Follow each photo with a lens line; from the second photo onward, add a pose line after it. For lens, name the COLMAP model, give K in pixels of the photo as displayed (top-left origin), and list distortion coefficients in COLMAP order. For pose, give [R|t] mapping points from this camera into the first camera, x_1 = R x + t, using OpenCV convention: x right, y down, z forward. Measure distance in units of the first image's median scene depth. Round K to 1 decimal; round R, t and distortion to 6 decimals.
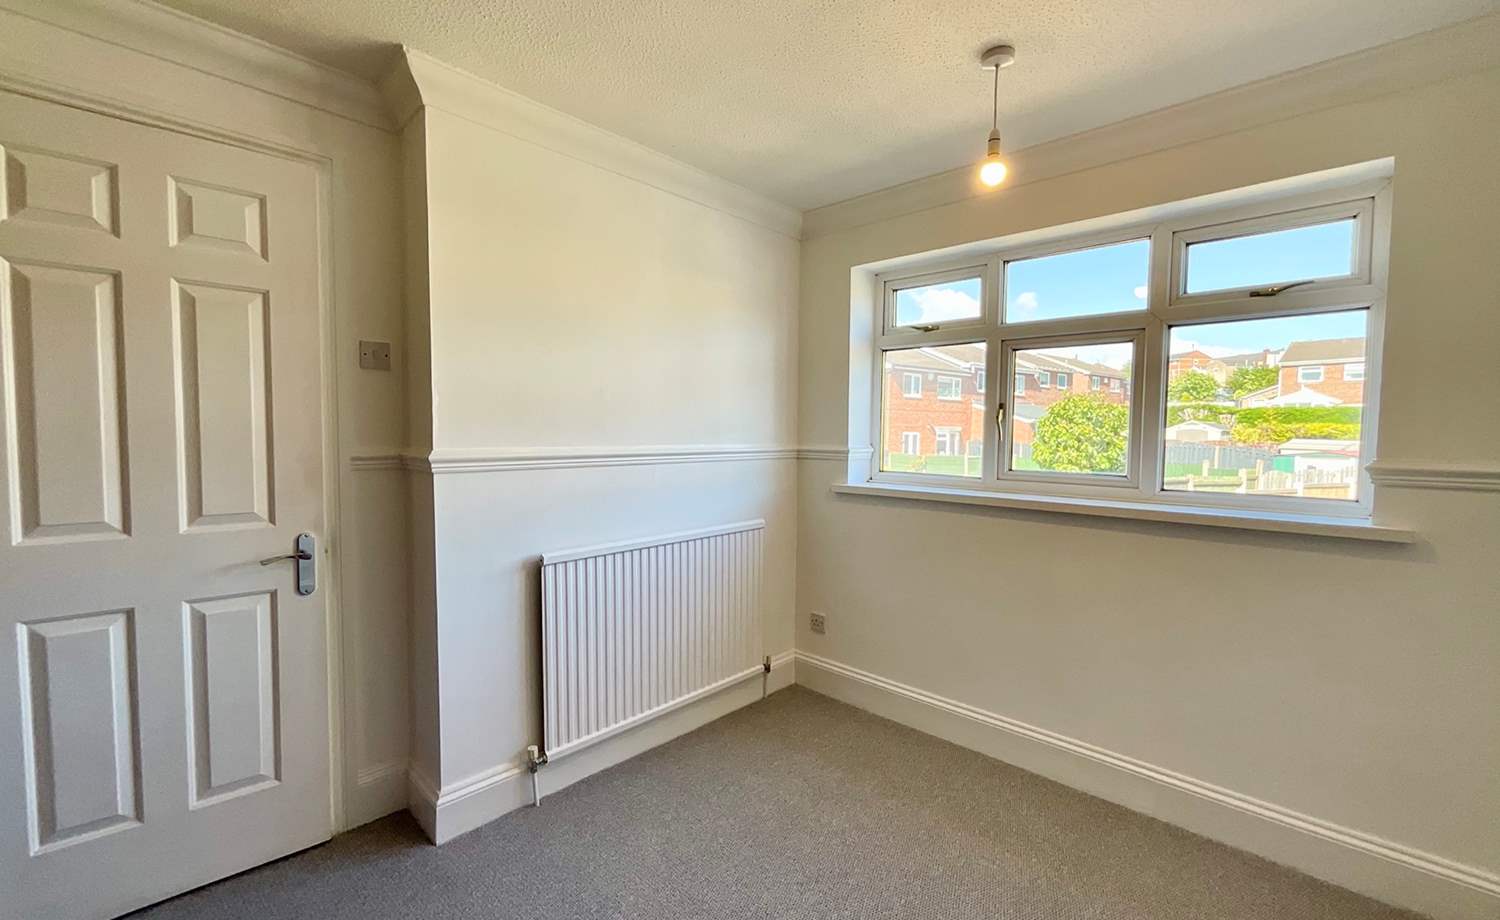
lens RADIAL K [[629.1, 0, 756.1], [0, 629.1, 467.6], [0, 0, 1]] dist [-0.000555, -0.001413]
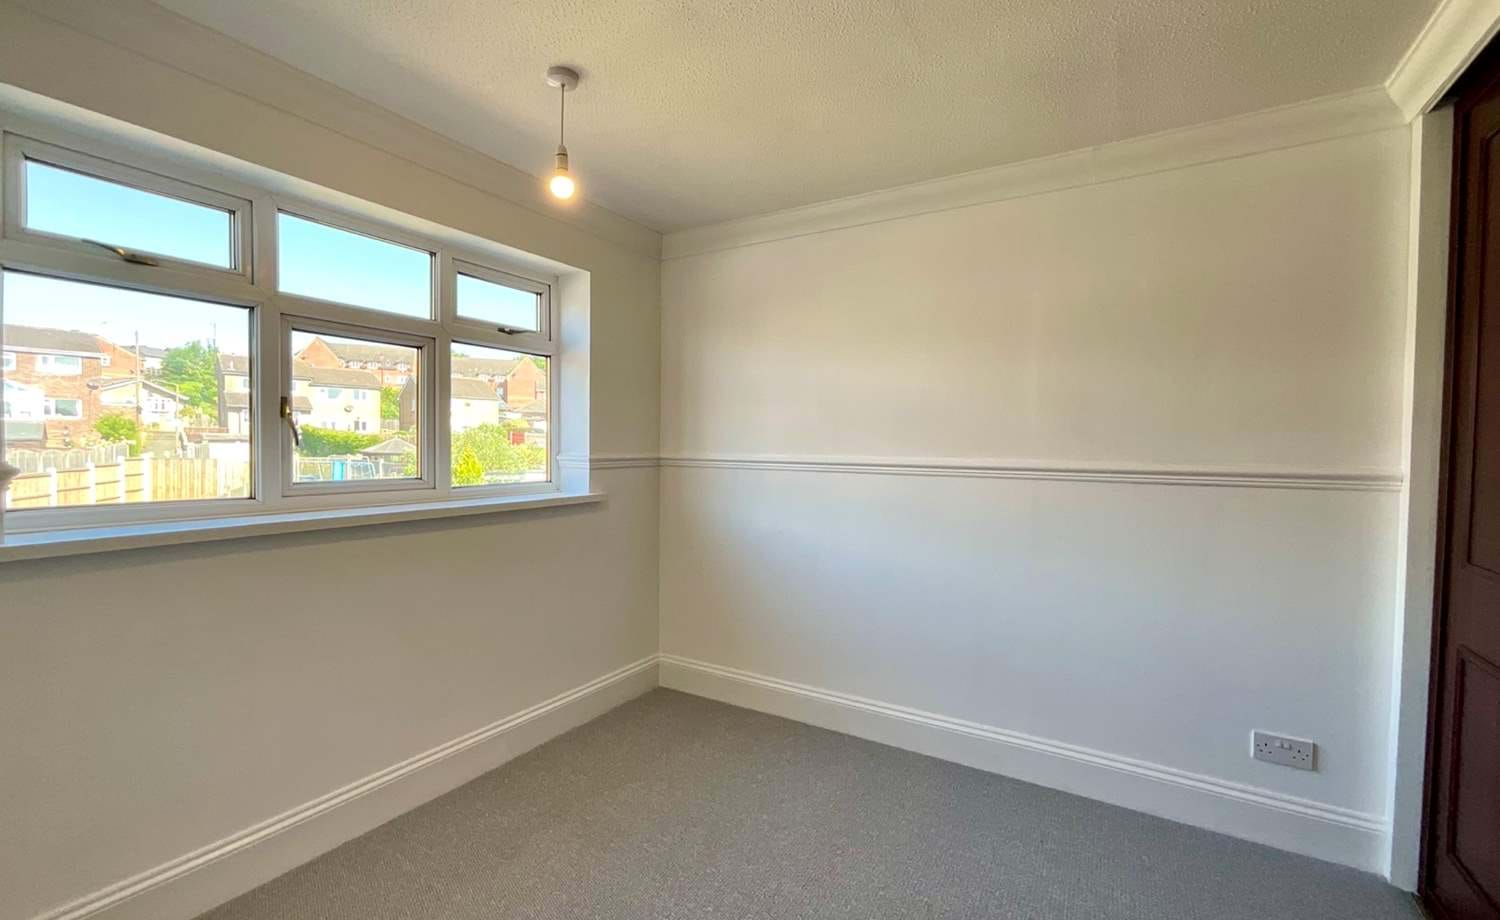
lens RADIAL K [[629.1, 0, 762.6], [0, 629.1, 462.3], [0, 0, 1]] dist [-0.000555, -0.001413]
pose [[-0.222823, -0.034990, 0.974231, -1.047456], [0.046857, 0.997816, 0.046554, -0.067031], [-0.973732, 0.056023, -0.220697, 1.345219]]
